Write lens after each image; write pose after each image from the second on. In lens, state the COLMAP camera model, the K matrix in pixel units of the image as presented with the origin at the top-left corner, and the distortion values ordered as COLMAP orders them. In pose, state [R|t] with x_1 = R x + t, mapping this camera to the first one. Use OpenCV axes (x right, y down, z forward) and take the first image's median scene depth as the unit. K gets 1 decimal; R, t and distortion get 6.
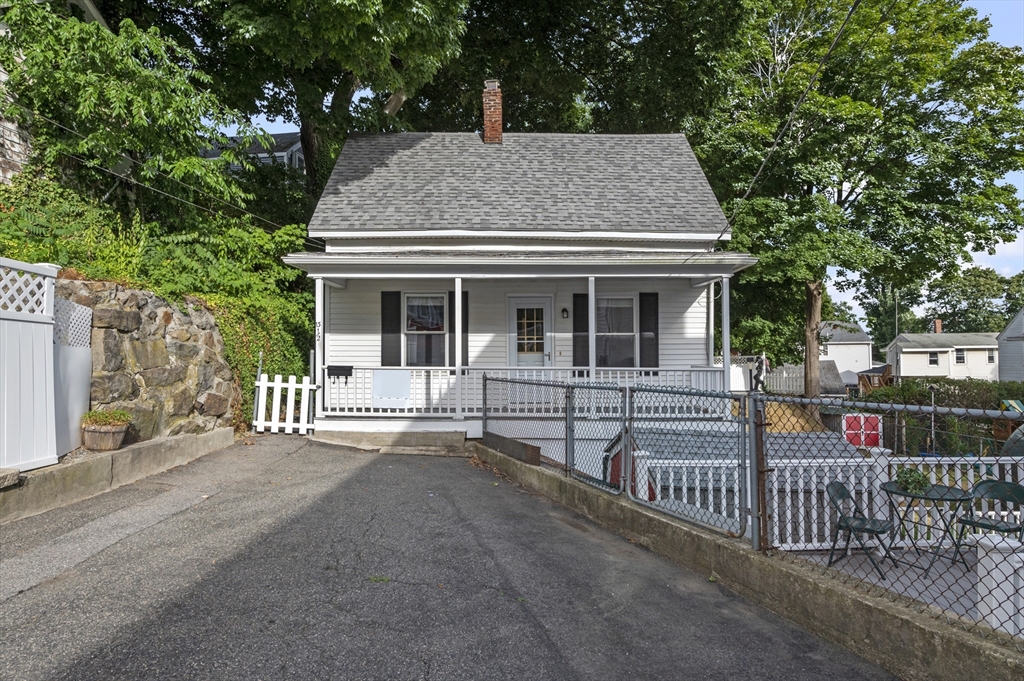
lens RADIAL K [[582.3, 0, 512.0], [0, 582.3, 340.5], [0, 0, 1]] dist [-0.003715, 0.000236]
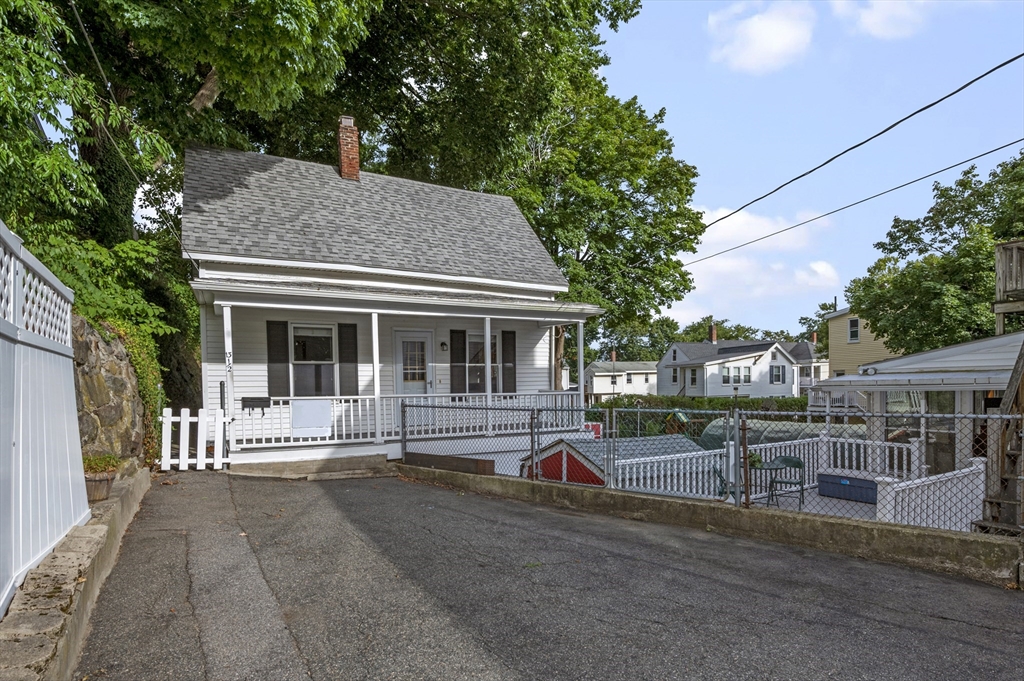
lens RADIAL K [[533.9, 0, 512.2], [0, 533.9, 398.3], [0, 0, 1]] dist [-0.004918, -0.001910]
pose [[0.884415, -0.025365, 0.466012, -0.285859], [-0.003554, 0.998127, 0.061074, -0.009725], [-0.466688, -0.055671, 0.882668, 0.001943]]
